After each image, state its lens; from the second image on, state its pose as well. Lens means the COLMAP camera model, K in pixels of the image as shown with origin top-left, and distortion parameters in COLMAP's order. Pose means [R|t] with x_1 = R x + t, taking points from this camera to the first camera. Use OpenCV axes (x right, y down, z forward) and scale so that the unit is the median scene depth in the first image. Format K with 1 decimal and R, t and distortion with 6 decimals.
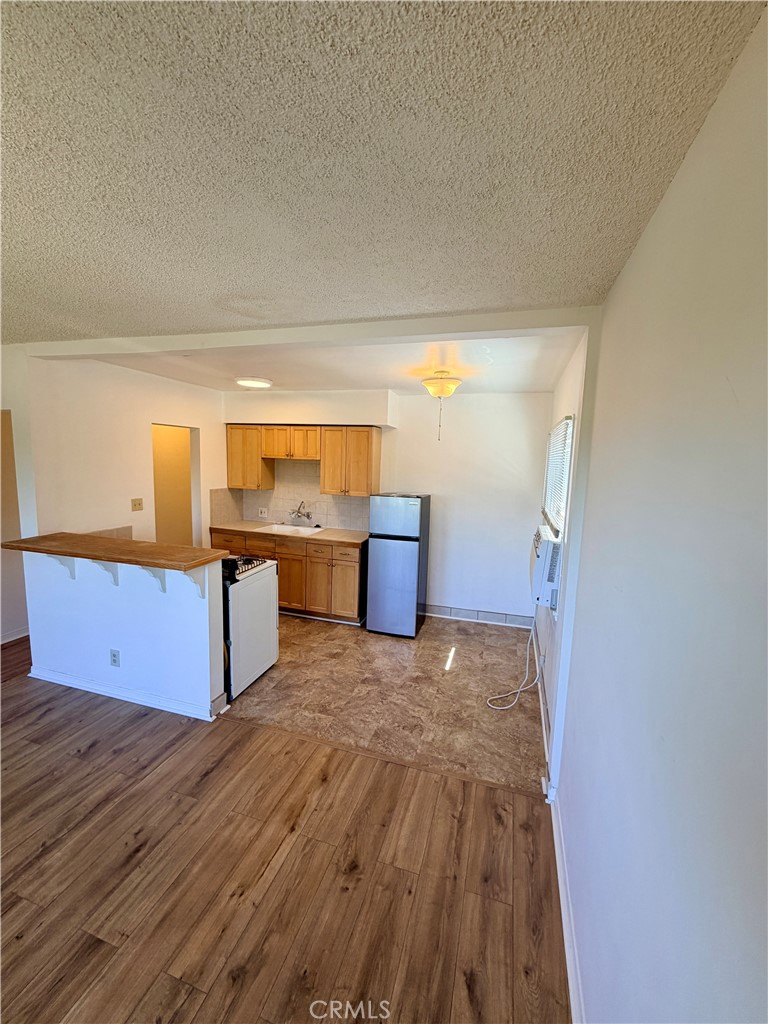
lens RADIAL K [[408.4, 0, 386.9], [0, 408.4, 509.3], [0, 0, 1]] dist [-0.000465, -0.000043]
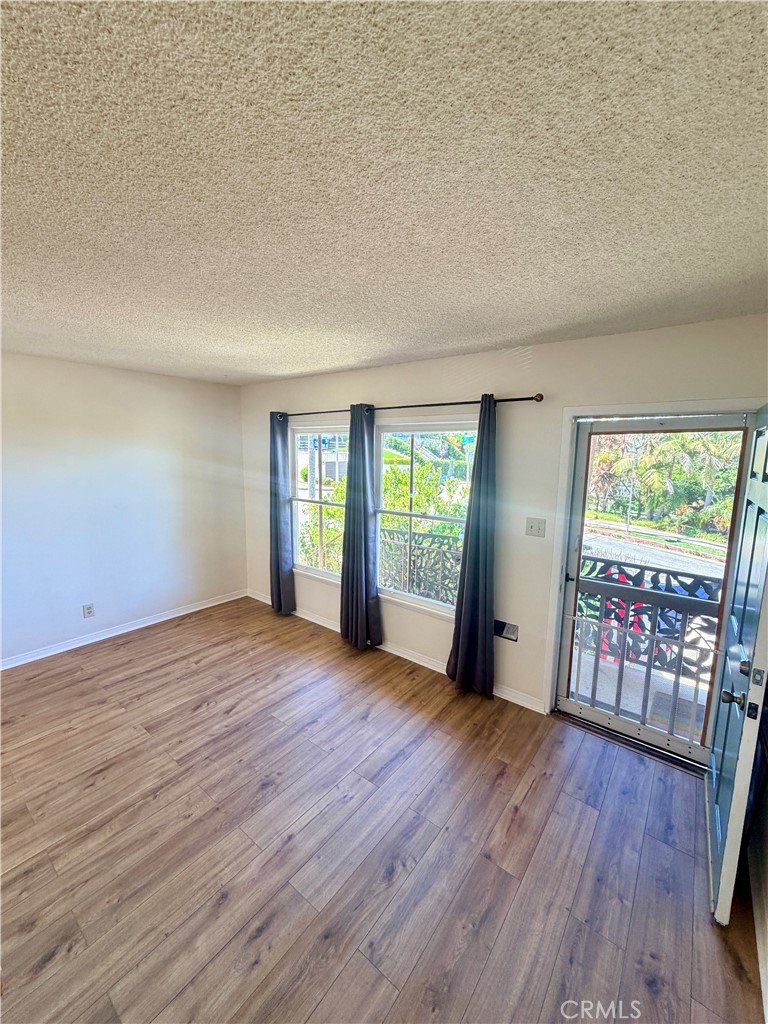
lens RADIAL K [[406.6, 0, 384.9], [0, 406.6, 509.3], [0, 0, 1]] dist [0.000452, 0.000556]
pose [[-0.935466, -0.093625, 0.340790, -0.888193], [0.000954, 0.963600, 0.267347, -0.135221], [-0.353416, 0.250419, -0.901325, 0.806600]]
